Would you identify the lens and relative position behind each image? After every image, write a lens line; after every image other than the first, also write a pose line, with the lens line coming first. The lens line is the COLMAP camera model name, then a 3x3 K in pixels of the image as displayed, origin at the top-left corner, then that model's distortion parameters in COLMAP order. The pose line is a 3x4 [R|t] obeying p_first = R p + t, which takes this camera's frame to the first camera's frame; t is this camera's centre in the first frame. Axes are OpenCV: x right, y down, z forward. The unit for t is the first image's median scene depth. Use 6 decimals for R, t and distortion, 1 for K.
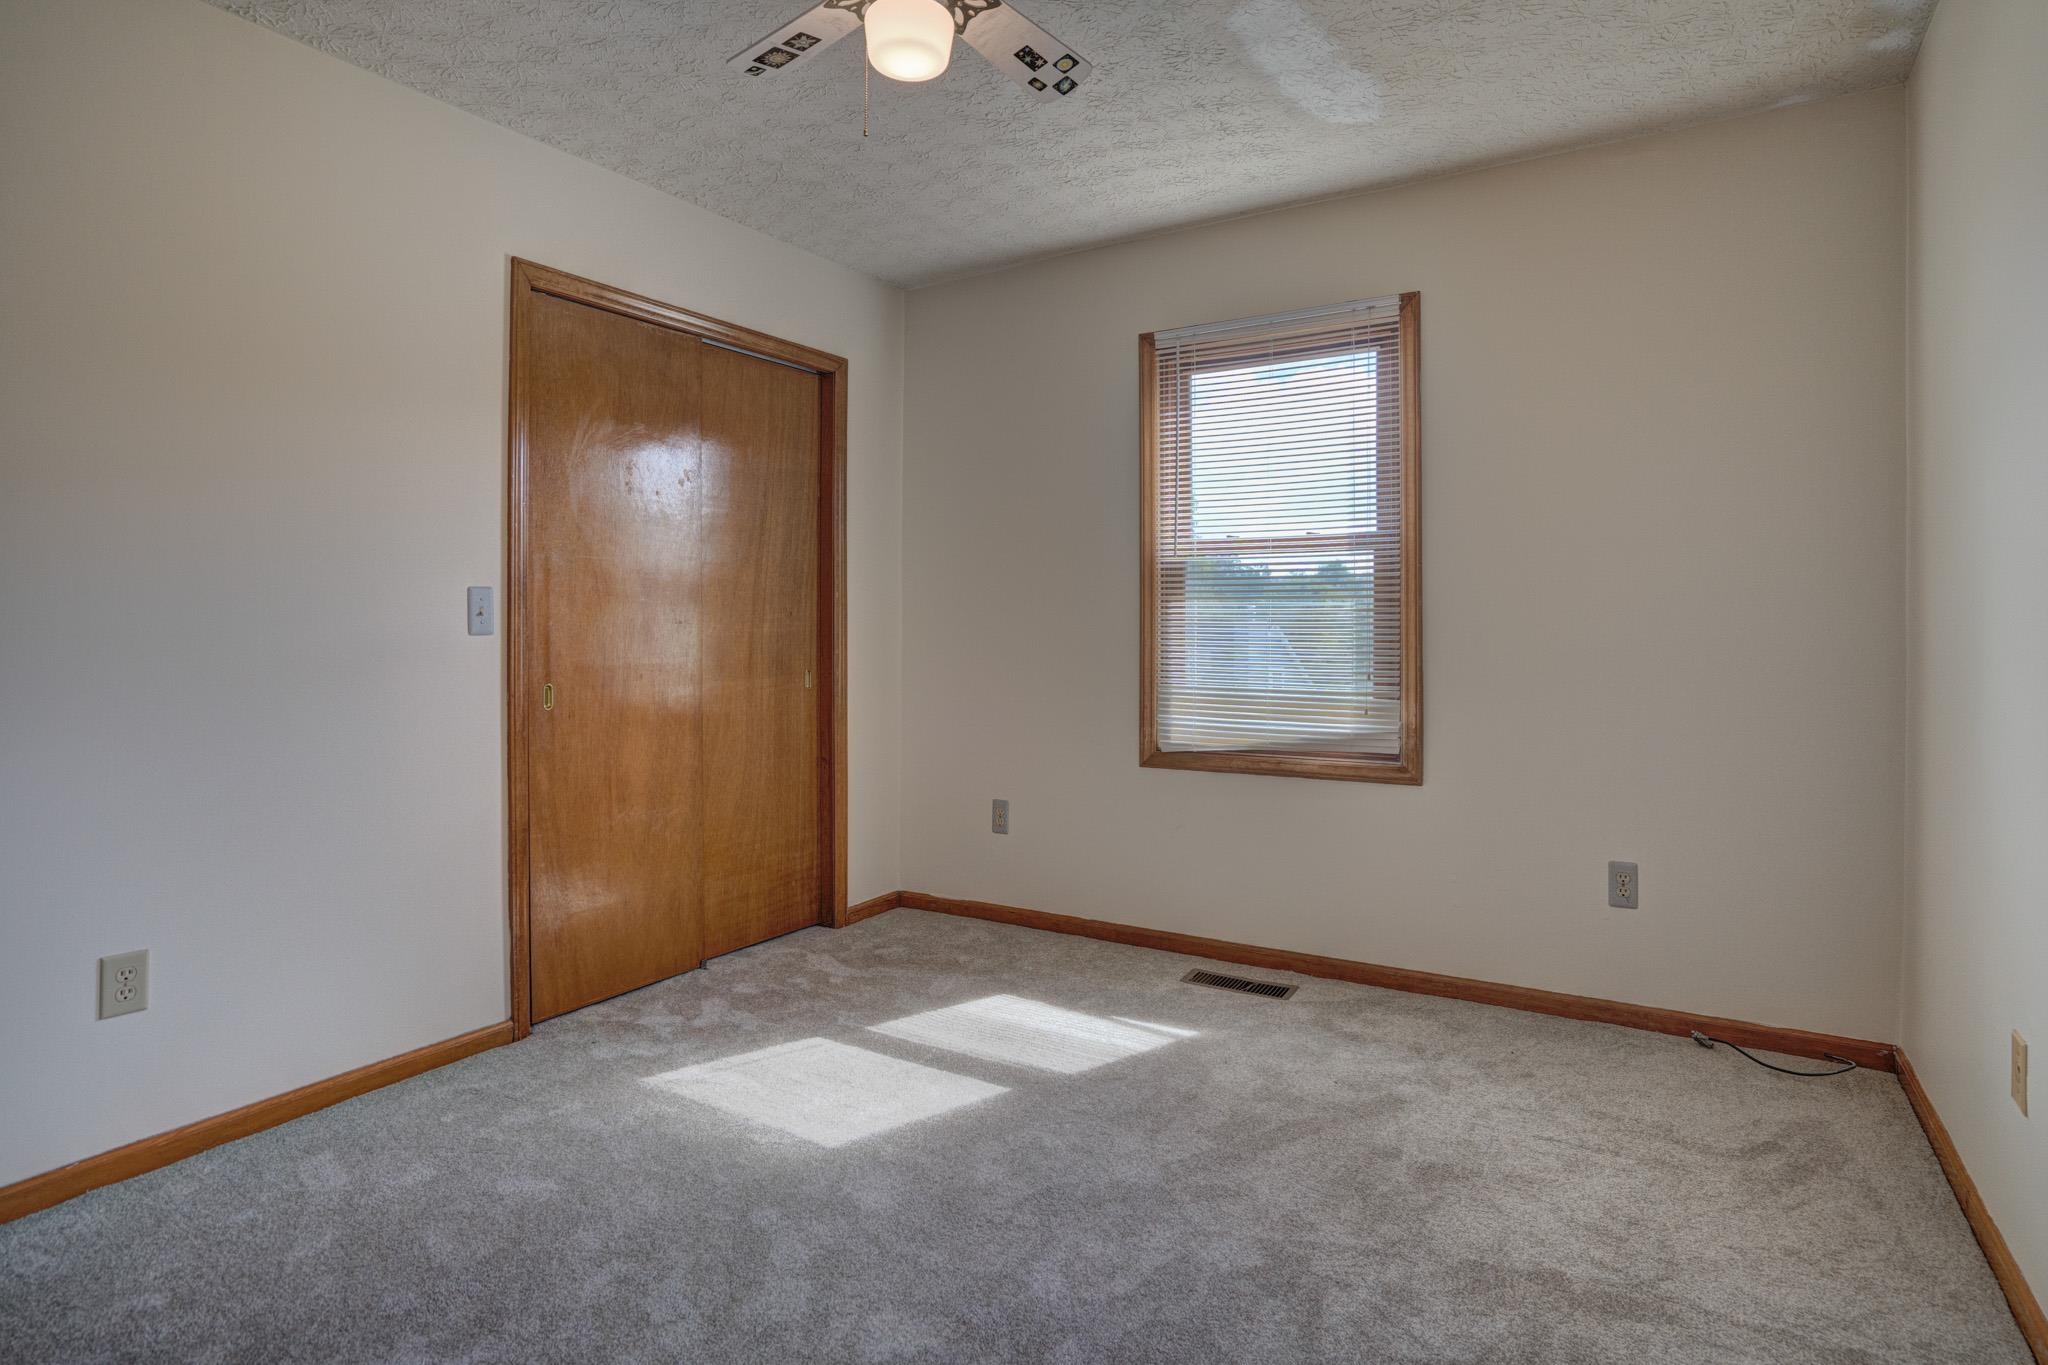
lens RADIAL K [[1069.0, 0, 1018.9], [0, 1069.0, 629.0], [0, 0, 1]] dist [-0.004469, 0.000532]
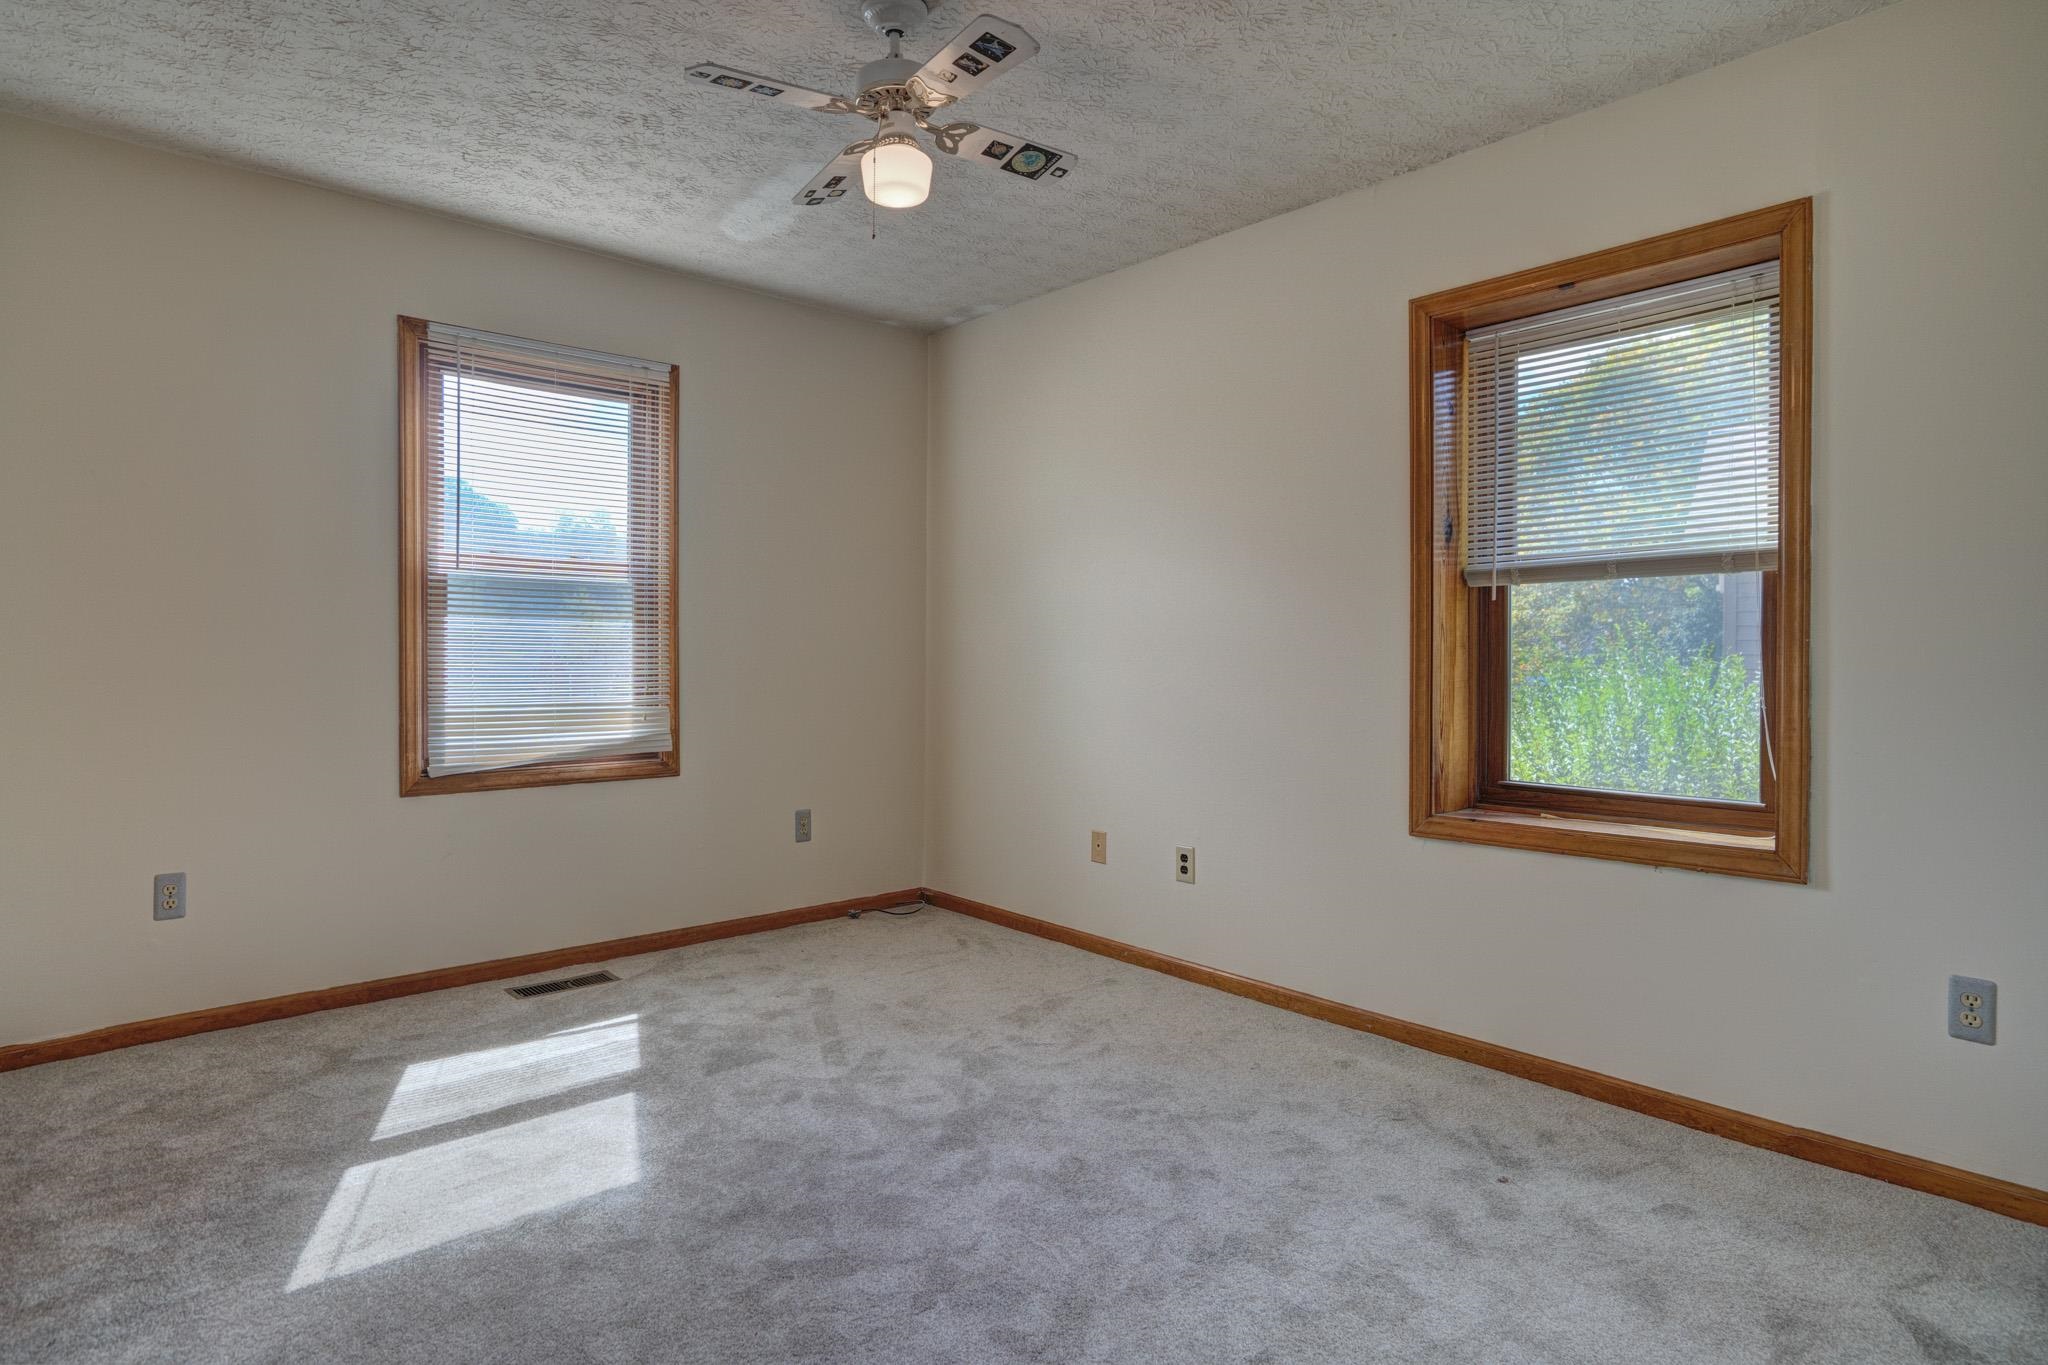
lens RADIAL K [[1134.1, 0, 1013.6], [0, 1134.1, 665.5], [0, 0, 1]] dist [-0.056583, 0.044632]
pose [[0.272756, -0.007431, 0.962055, -0.748933], [-0.001638, 0.999965, 0.008189, 0.010457], [-0.962082, -0.003809, 0.272734, 0.286241]]
